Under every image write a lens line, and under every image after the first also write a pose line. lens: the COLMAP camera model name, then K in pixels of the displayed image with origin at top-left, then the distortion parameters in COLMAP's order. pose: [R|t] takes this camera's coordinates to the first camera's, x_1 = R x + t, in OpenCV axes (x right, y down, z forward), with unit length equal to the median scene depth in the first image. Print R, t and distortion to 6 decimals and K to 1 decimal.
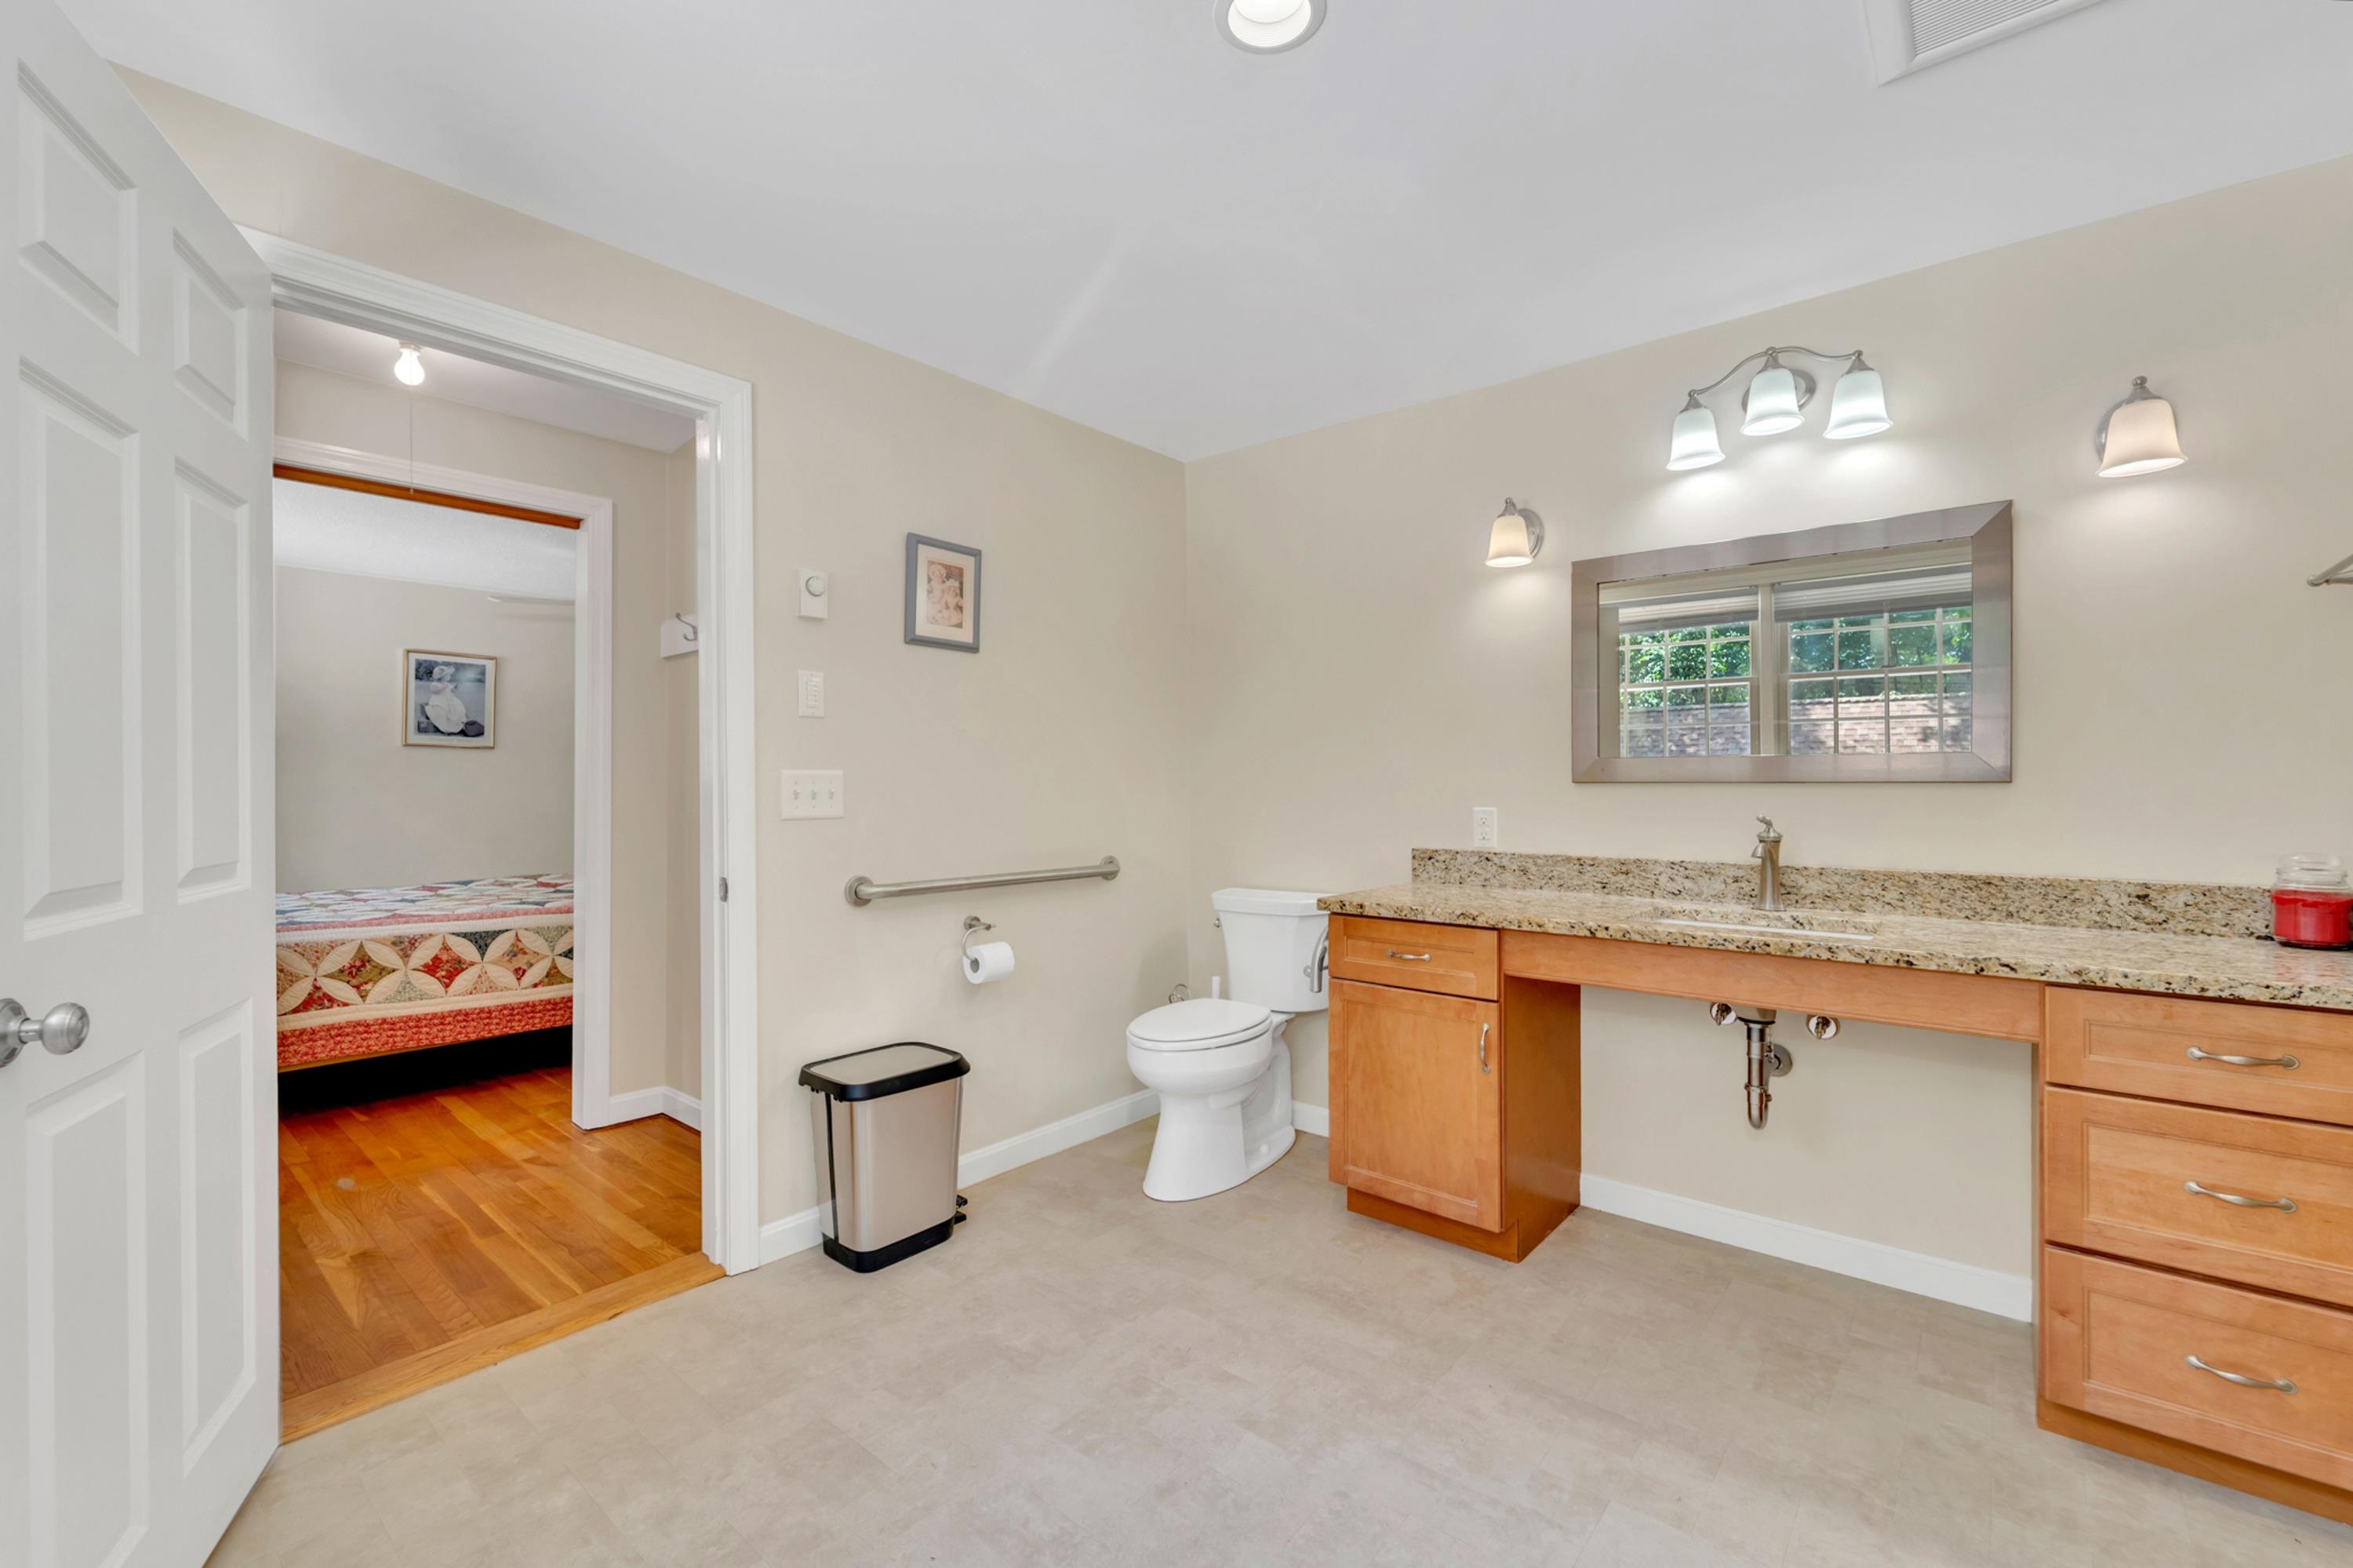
lens RADIAL K [[969.5, 0, 1183.9], [0, 969.5, 766.5], [0, 0, 1]] dist [0.000896, 0.000048]
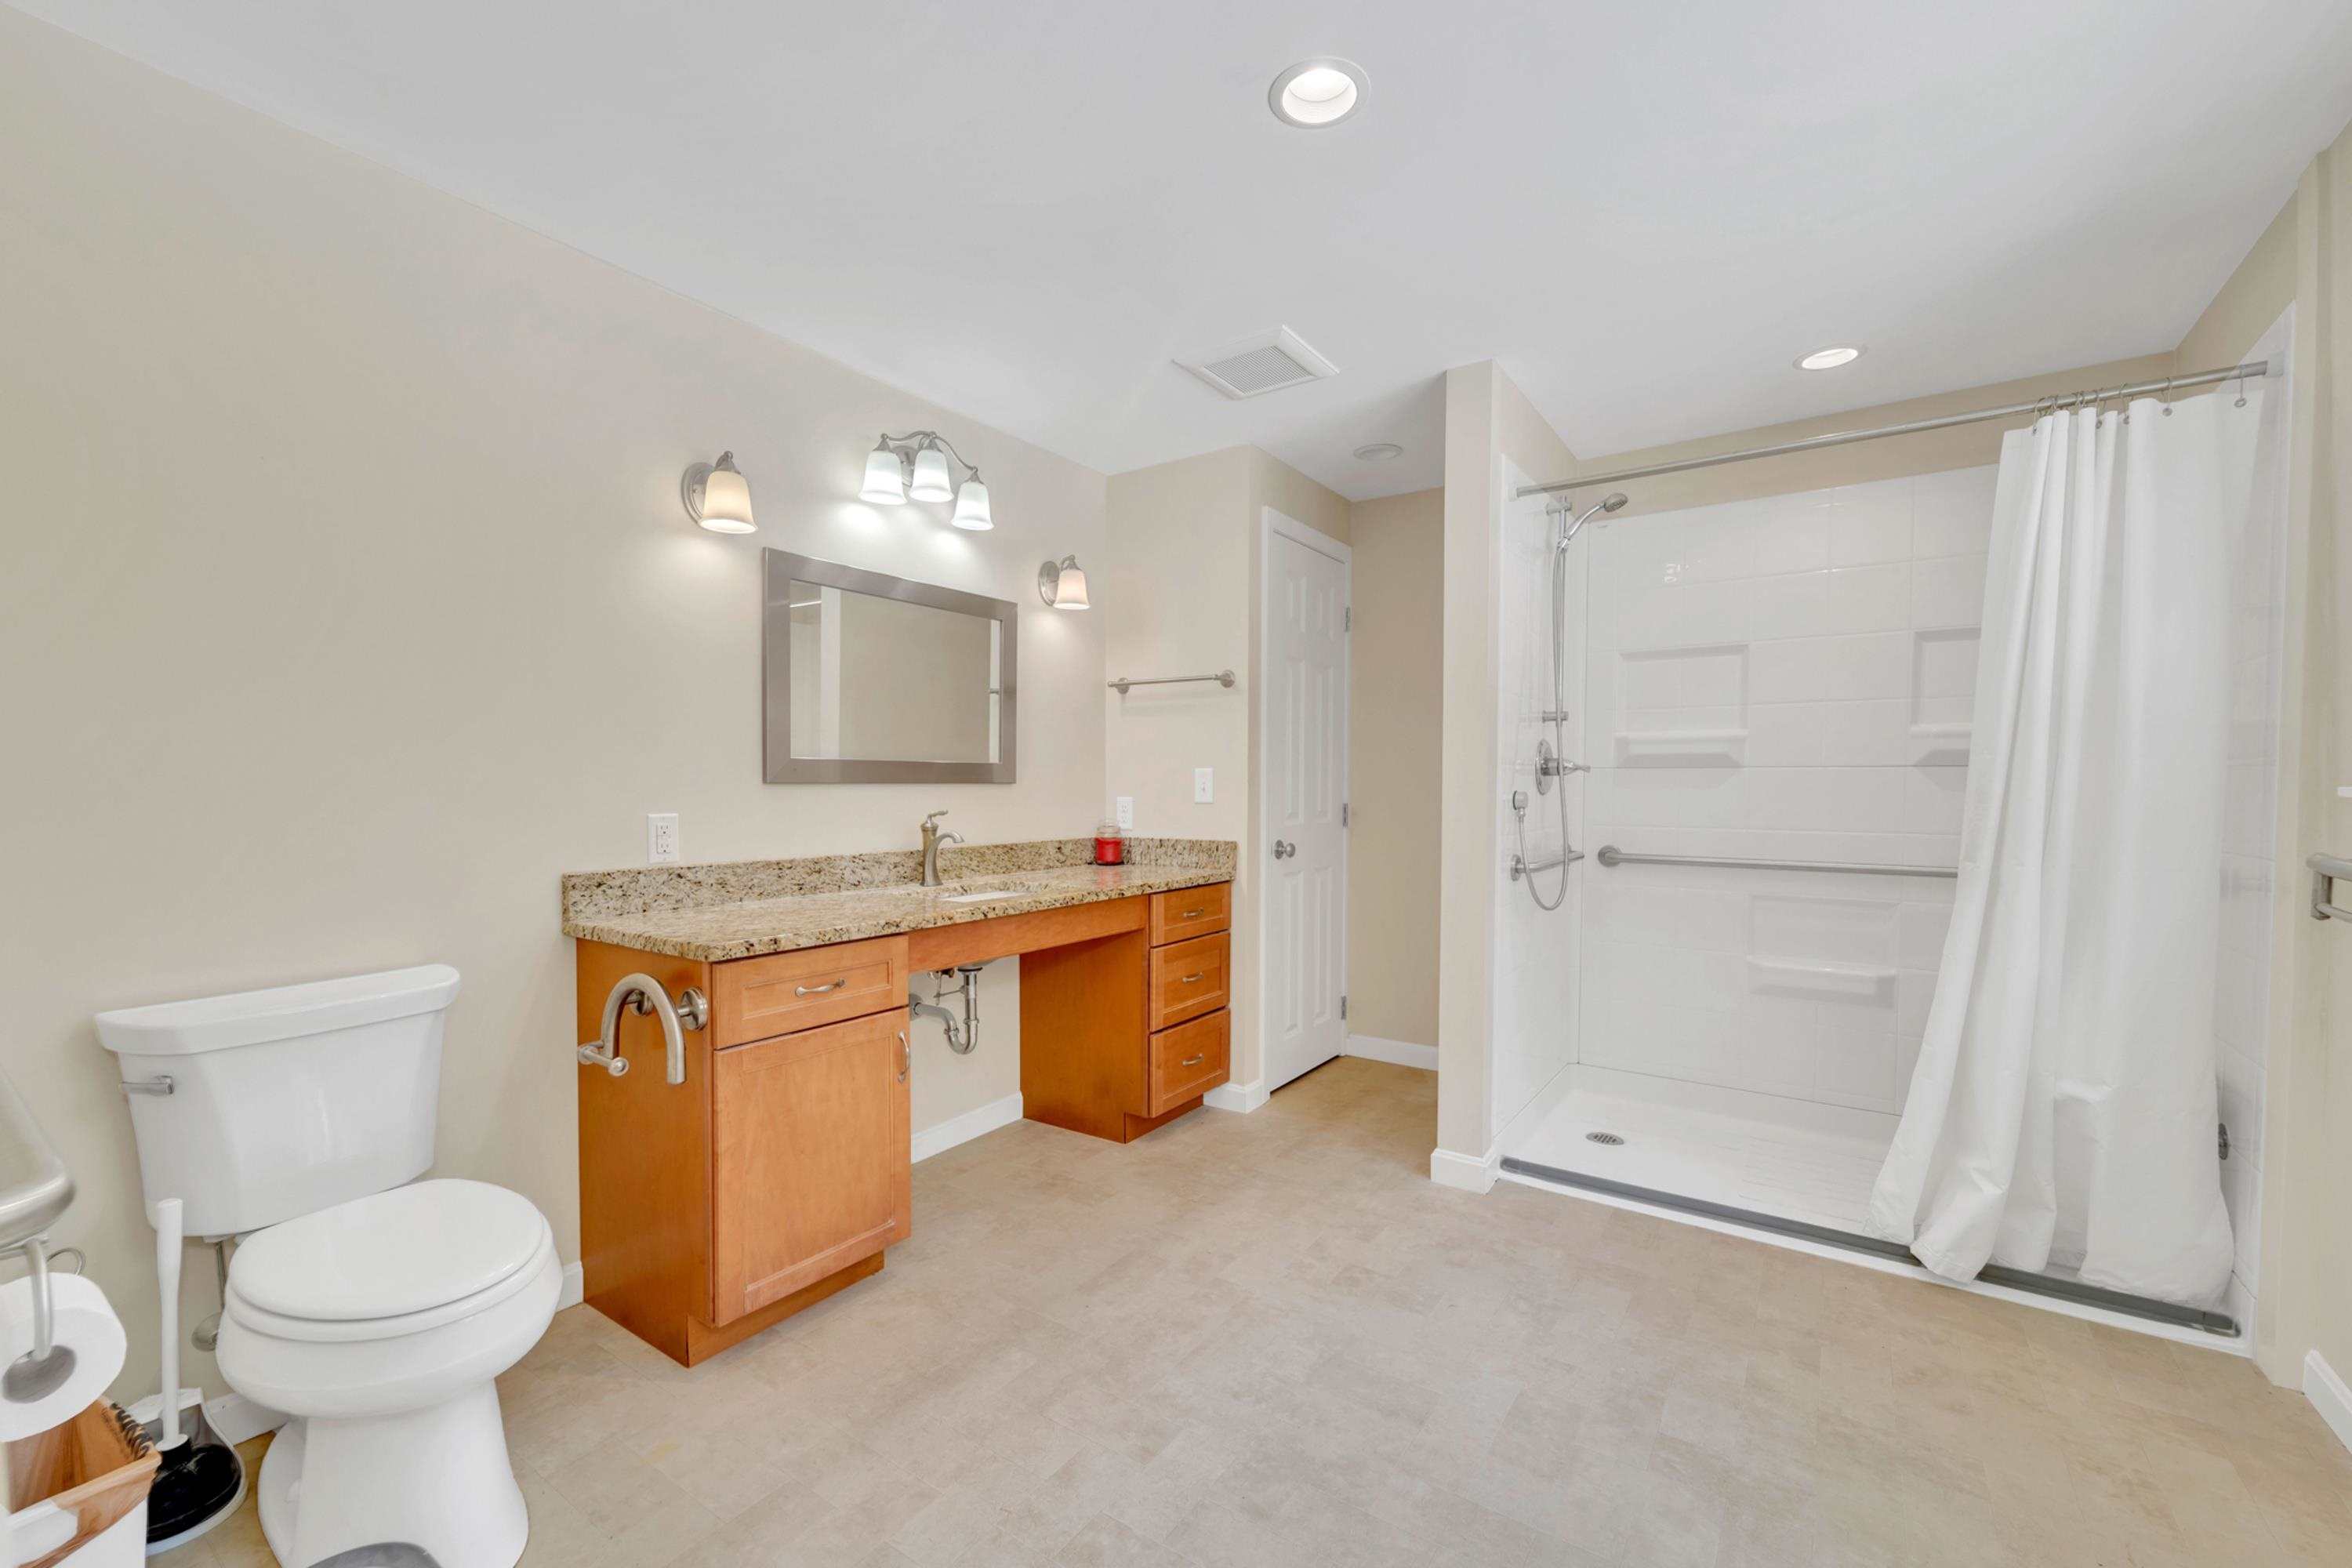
lens RADIAL K [[953.4, 0, 1173.2], [0, 953.4, 799.9], [0, 0, 1]] dist [0.001379, -0.000196]
pose [[-0.087270, -0.015491, 0.996064, -0.611368], [-0.018195, 0.999737, 0.013954, 0.014175], [-0.996018, -0.016906, -0.087529, 0.757682]]
